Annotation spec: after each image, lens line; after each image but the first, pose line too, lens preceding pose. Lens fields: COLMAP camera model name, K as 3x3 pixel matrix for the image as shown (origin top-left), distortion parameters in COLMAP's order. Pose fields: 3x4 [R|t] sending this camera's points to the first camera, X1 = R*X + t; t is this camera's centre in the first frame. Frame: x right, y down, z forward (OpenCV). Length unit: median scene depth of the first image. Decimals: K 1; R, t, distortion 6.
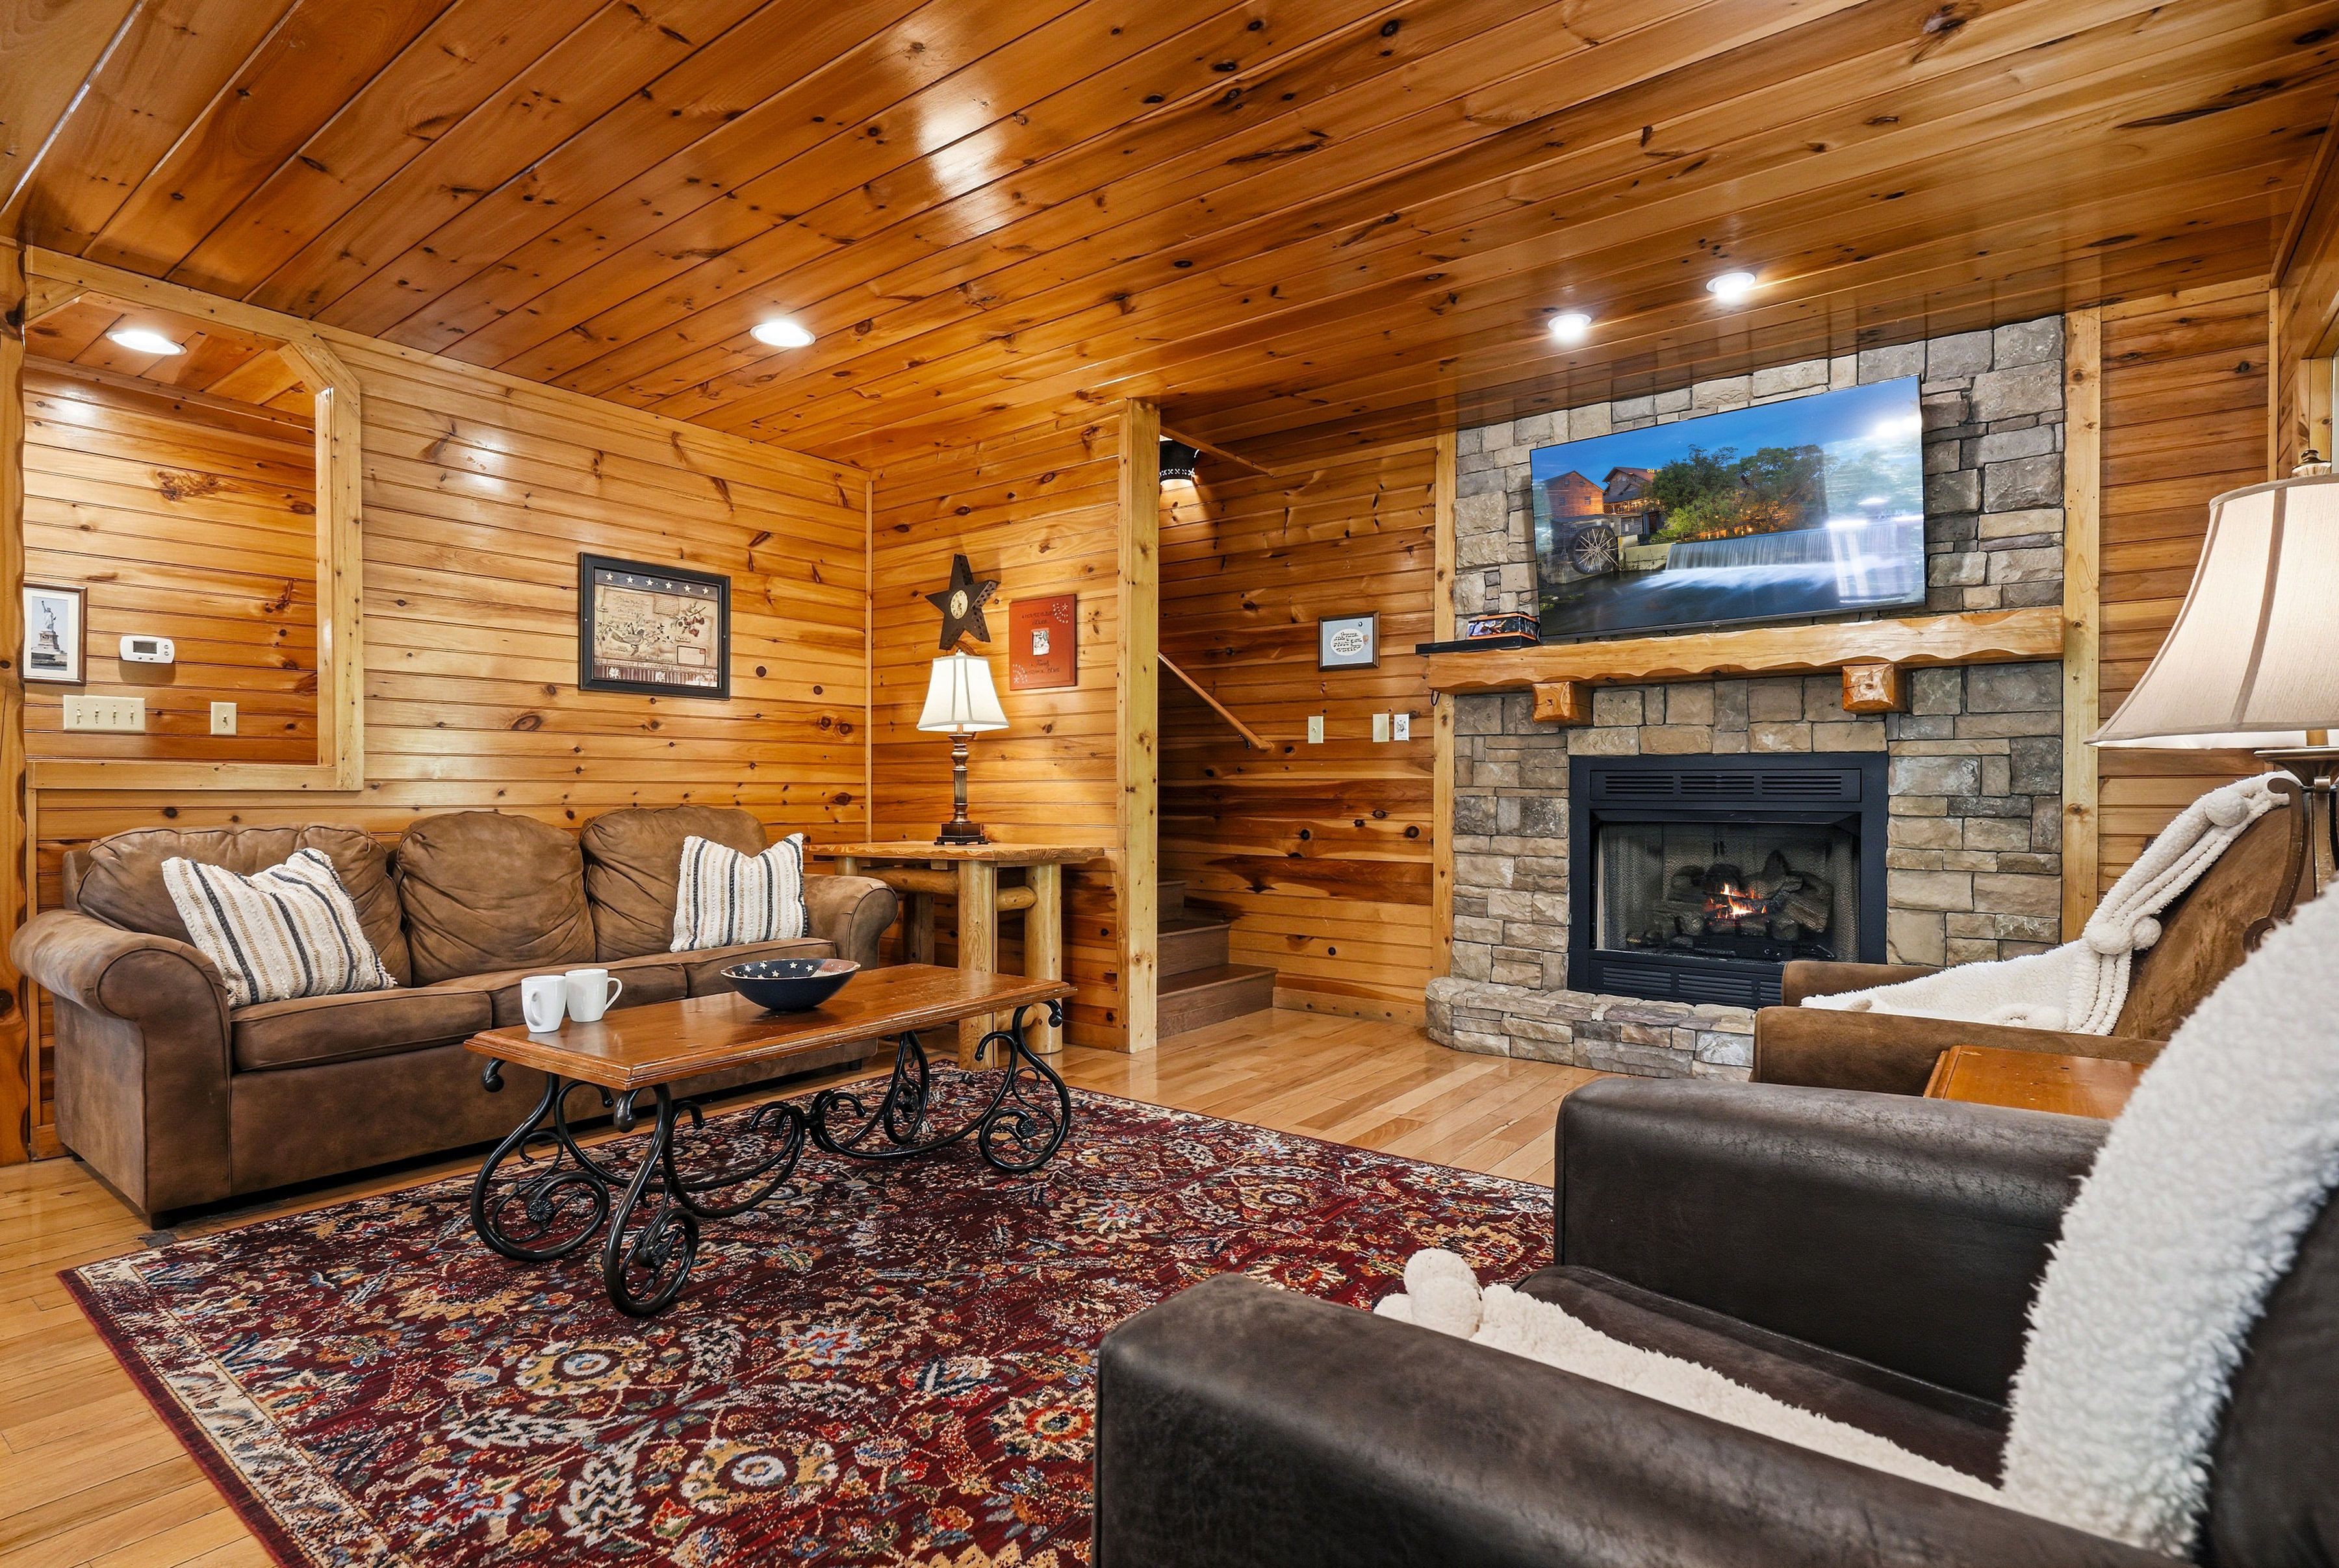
lens RADIAL K [[1175.3, 0, 1171.1], [0, 1175.3, 794.4], [0, 0, 1]] dist [-0.004447, 0.001691]
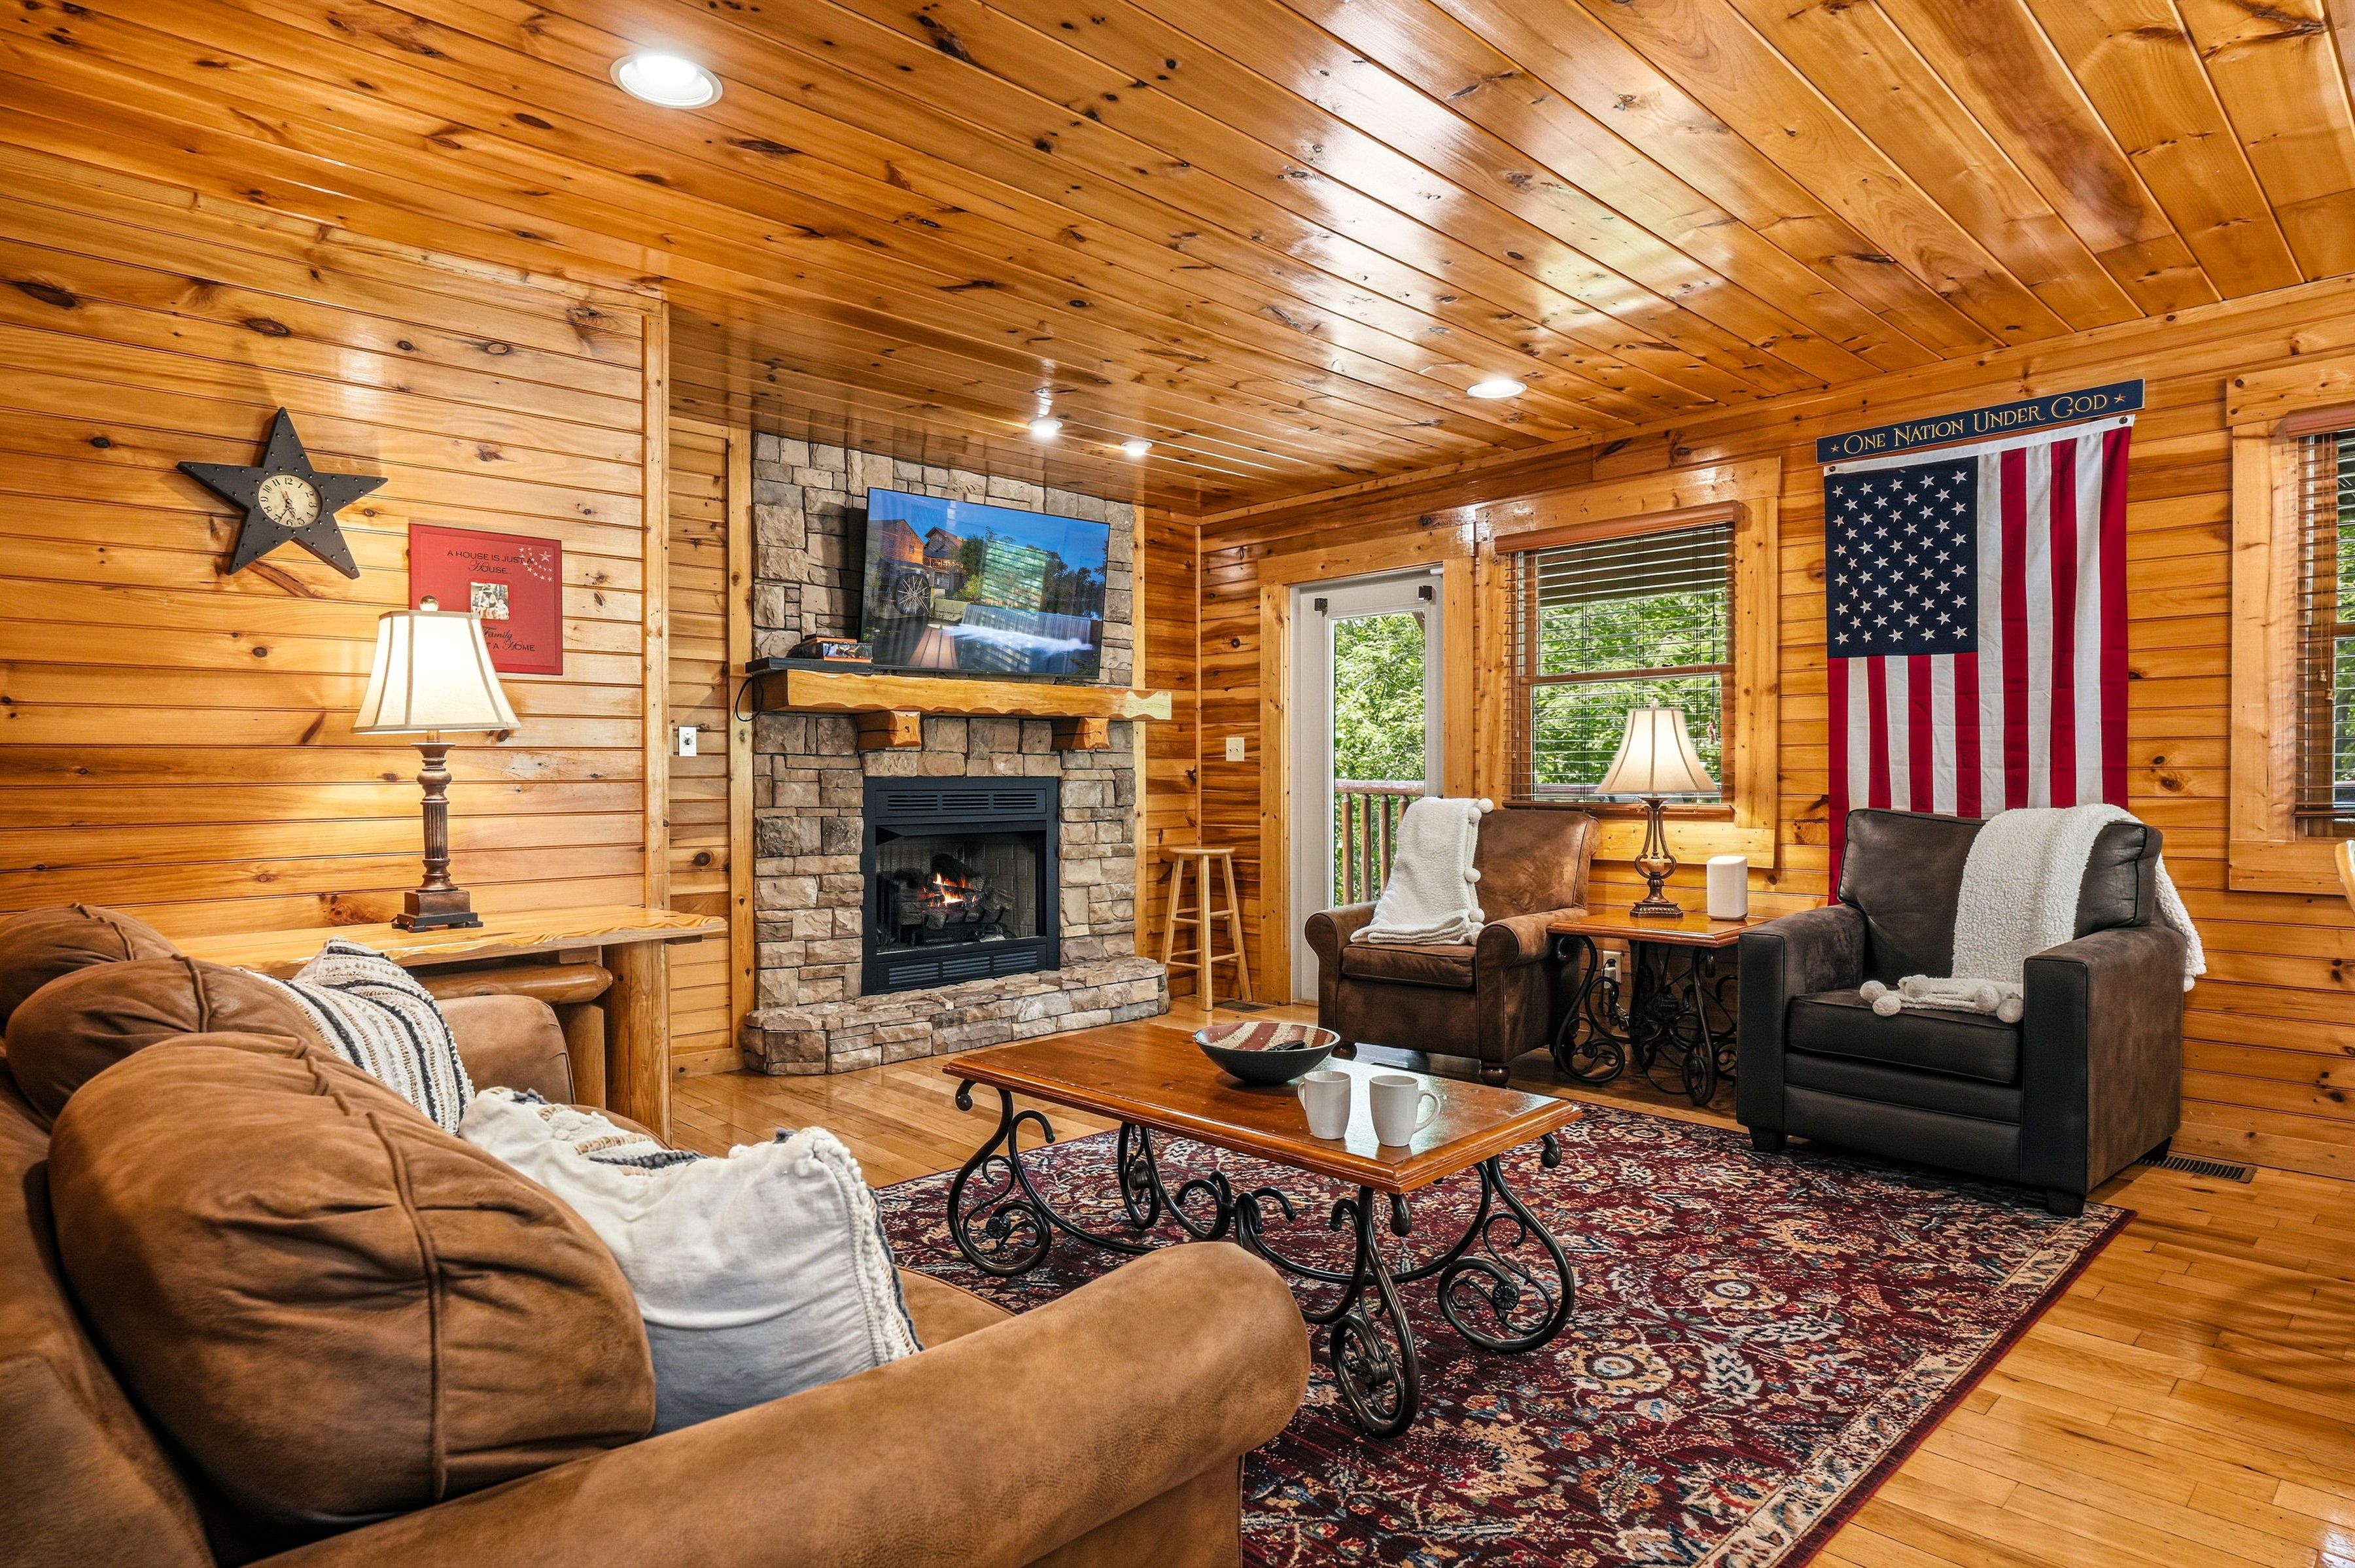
lens RADIAL K [[1281.0, 0, 1186.0], [0, 1281.0, 778.3], [0, 0, 1]] dist [0.002585, -0.000505]
pose [[0.155659, -0.003017, 0.987806, -0.879218], [0.005996, 0.999980, 0.002109, -0.036711], [-0.987793, 0.005595, 0.155674, 0.605035]]
